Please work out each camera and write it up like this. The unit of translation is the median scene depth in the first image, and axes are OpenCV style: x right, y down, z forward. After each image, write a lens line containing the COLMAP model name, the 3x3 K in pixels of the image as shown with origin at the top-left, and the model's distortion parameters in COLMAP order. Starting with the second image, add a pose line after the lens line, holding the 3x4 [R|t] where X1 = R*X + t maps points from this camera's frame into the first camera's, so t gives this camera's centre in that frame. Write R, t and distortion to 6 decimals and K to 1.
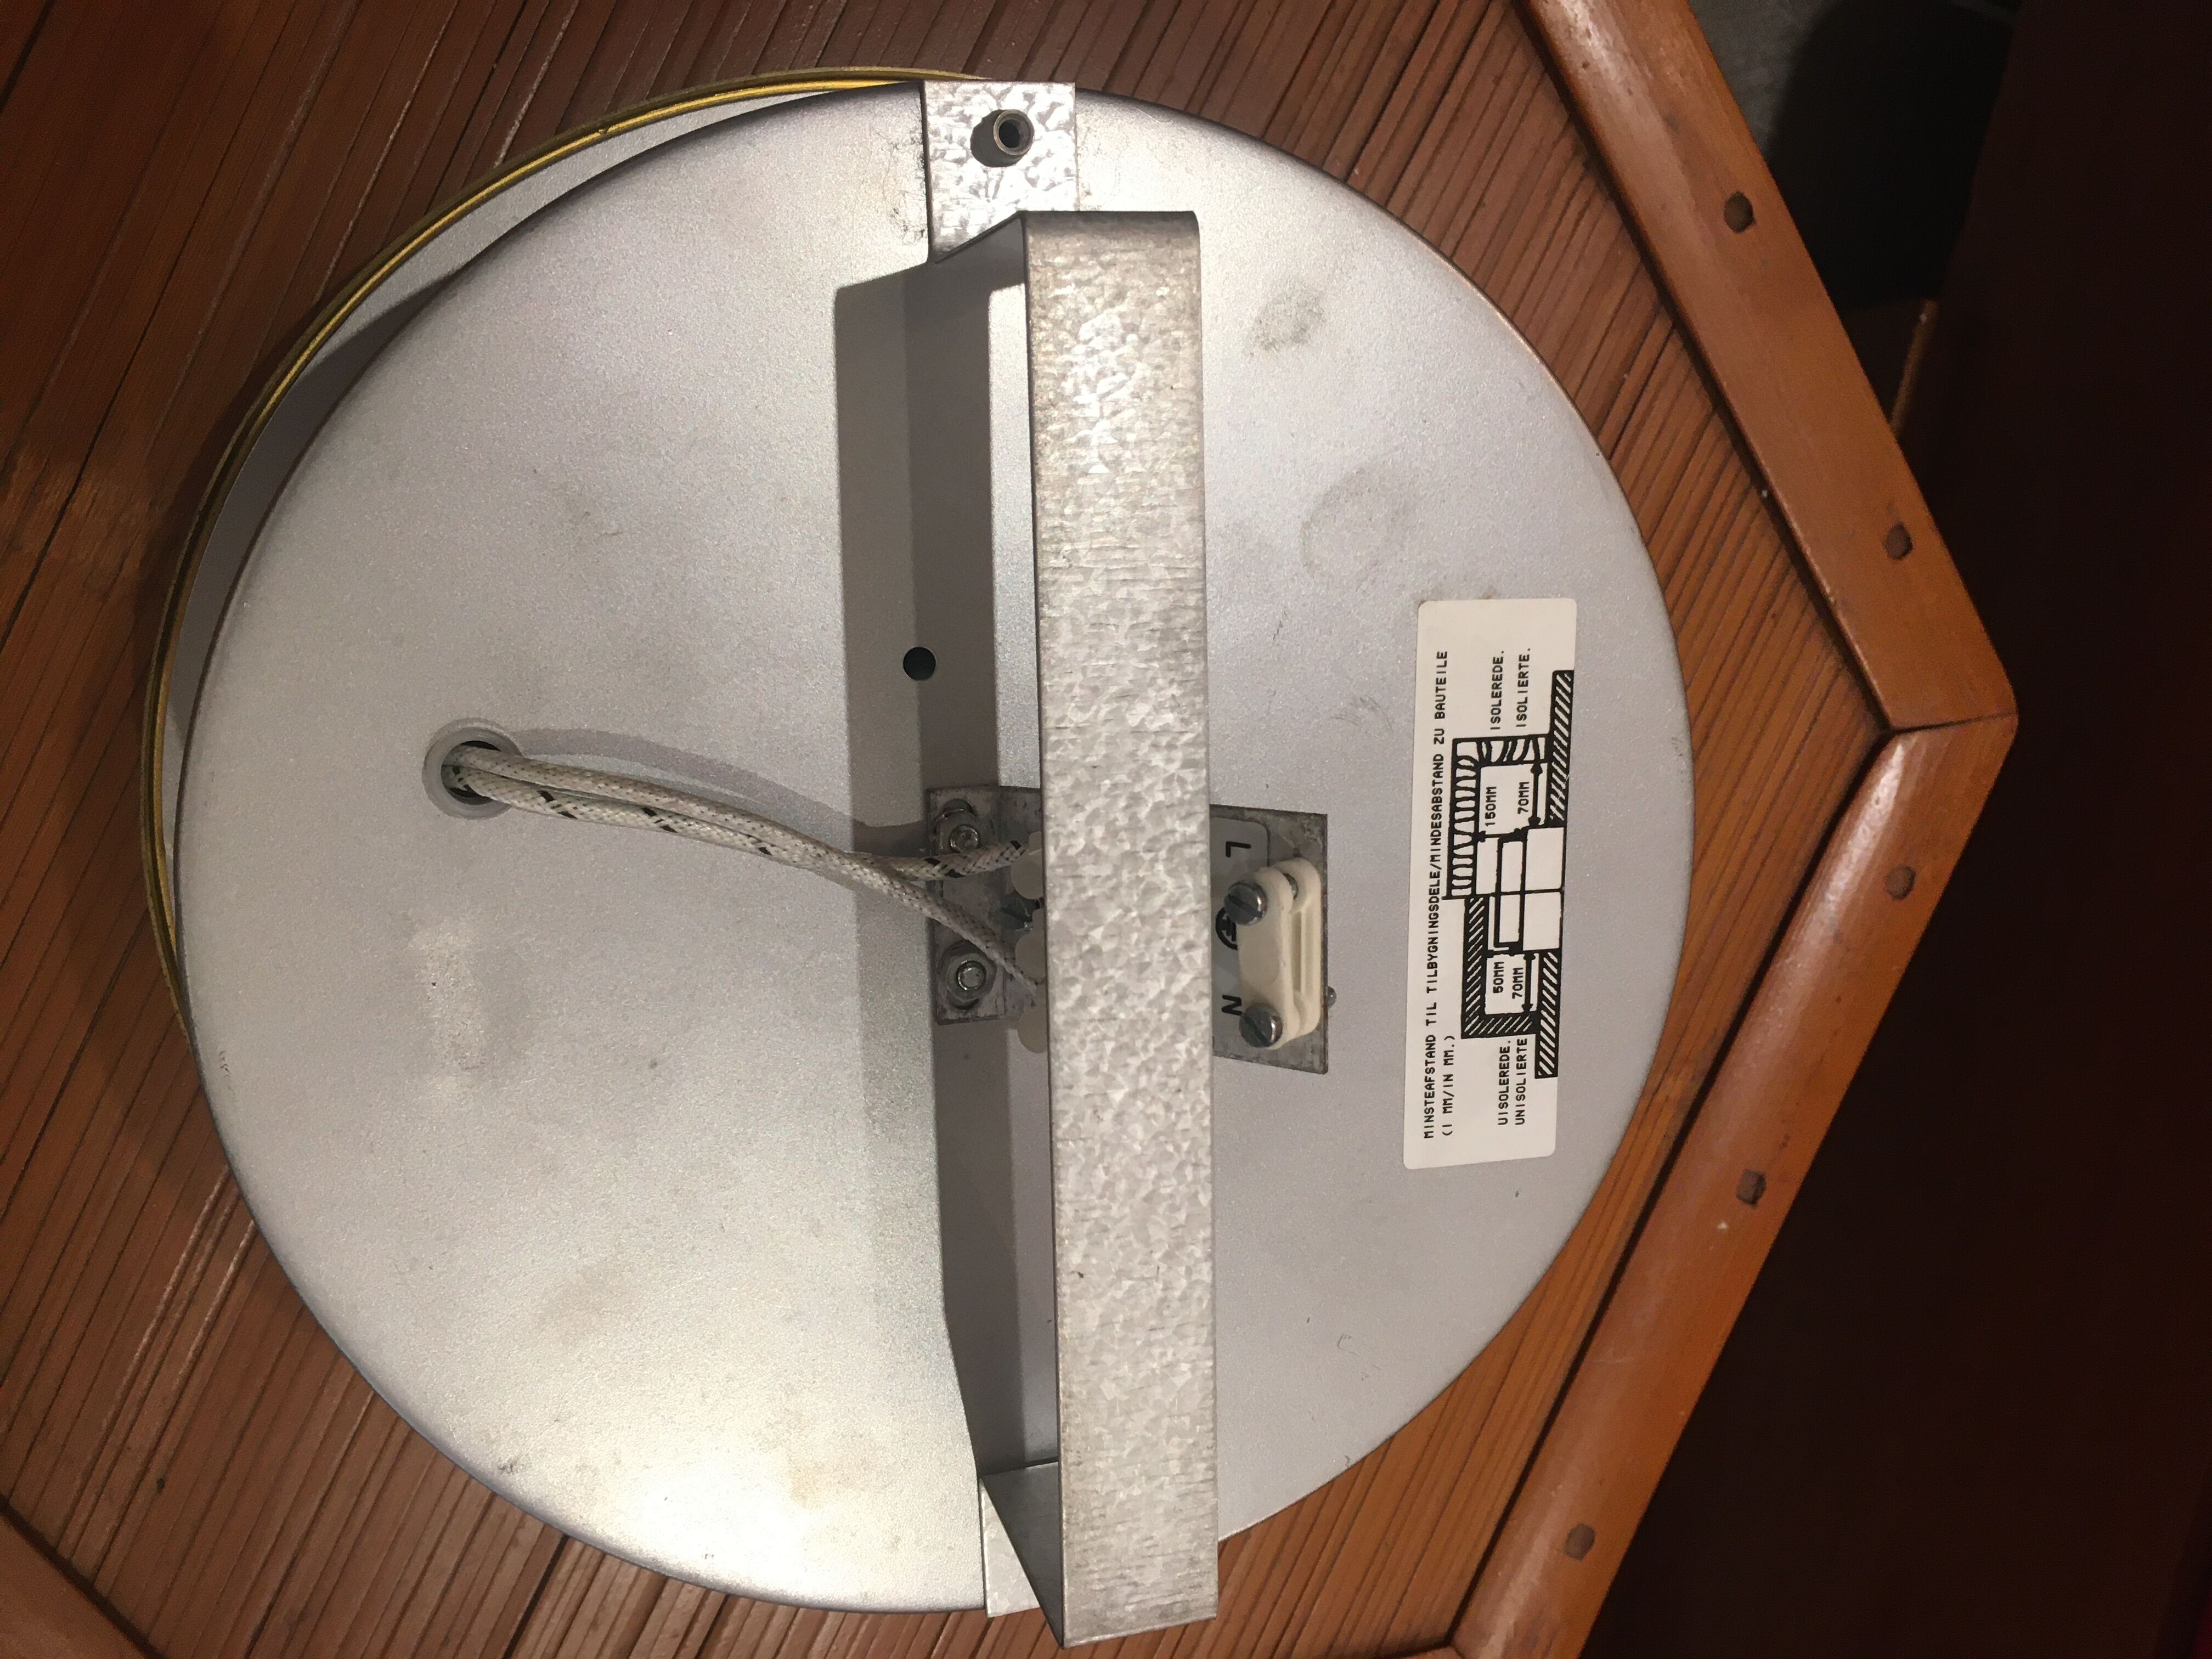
lens RADIAL K [[1911.6, 0, 1100.0], [0, 1911.6, 829.9], [0, 0, 1]] dist [0.077850, -0.119888]
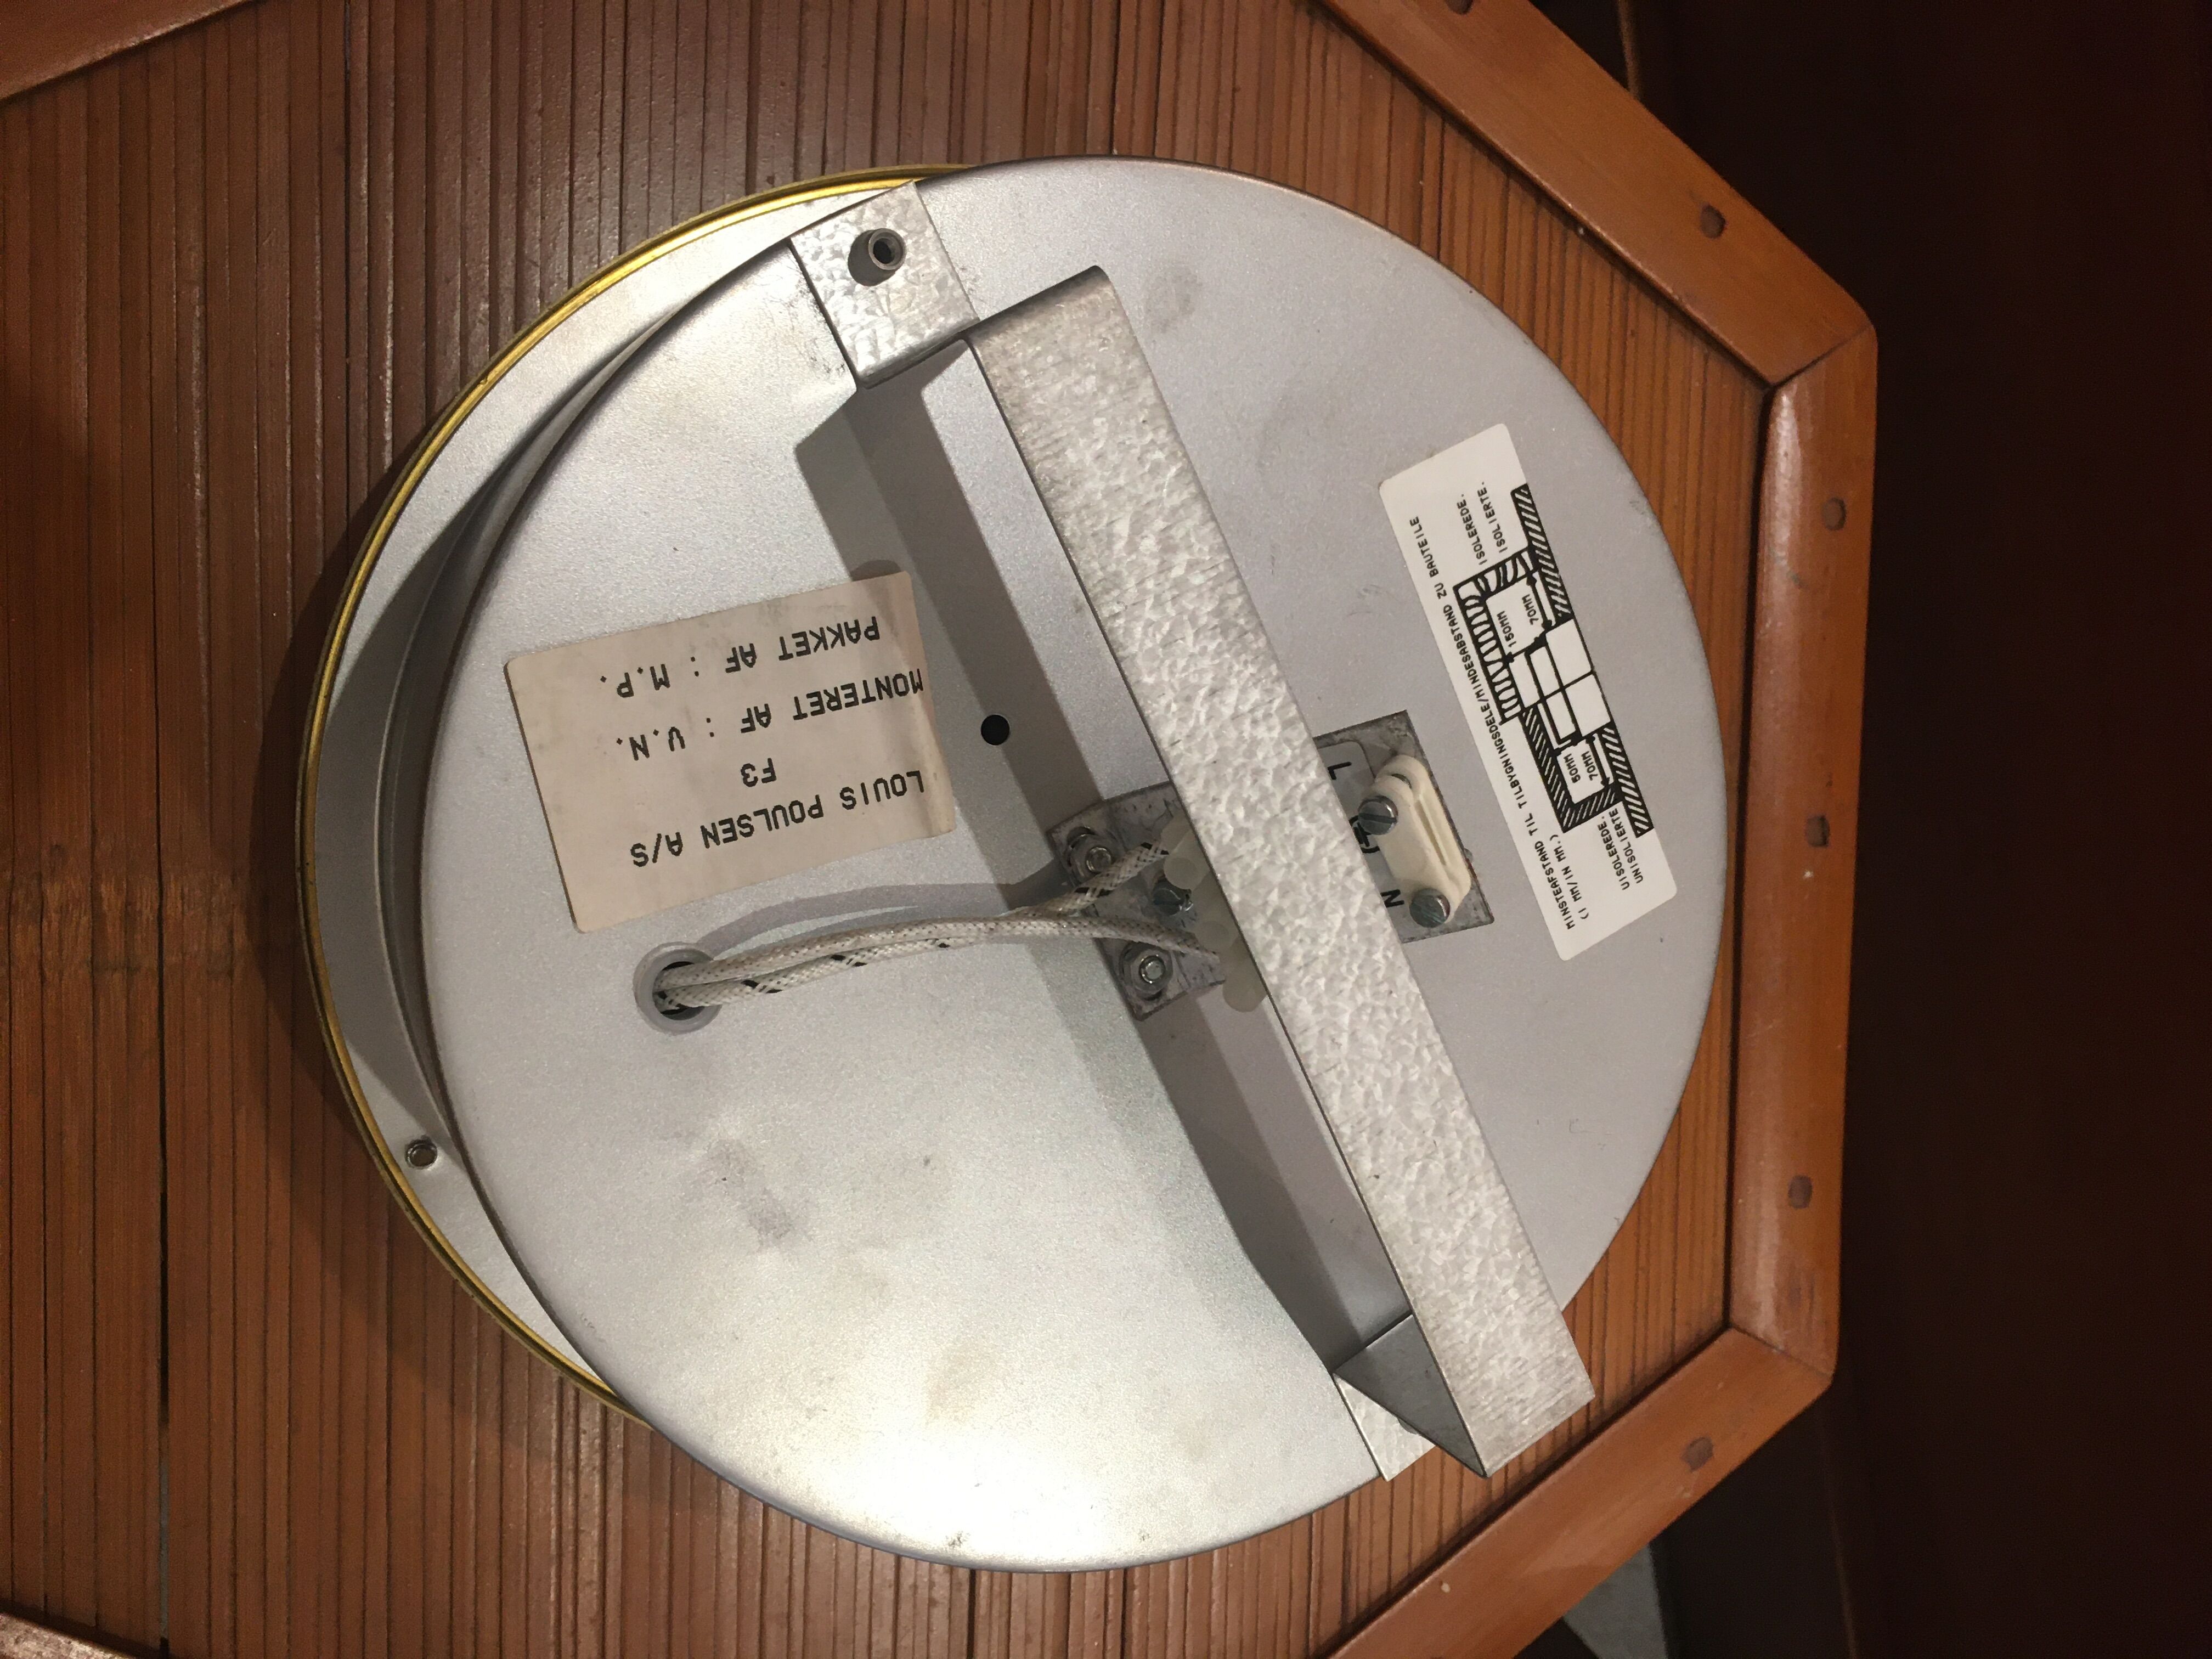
lens RADIAL K [[1911.6, 0, 1110.9], [0, 1911.6, 827.7], [0, 0, 1]] dist [0.077850, -0.119888]
pose [[0.911950, -0.409423, 0.026833, -0.082500], [0.407242, 0.911184, 0.062432, -0.073873], [-0.050011, -0.046008, 0.997688, -0.088780]]
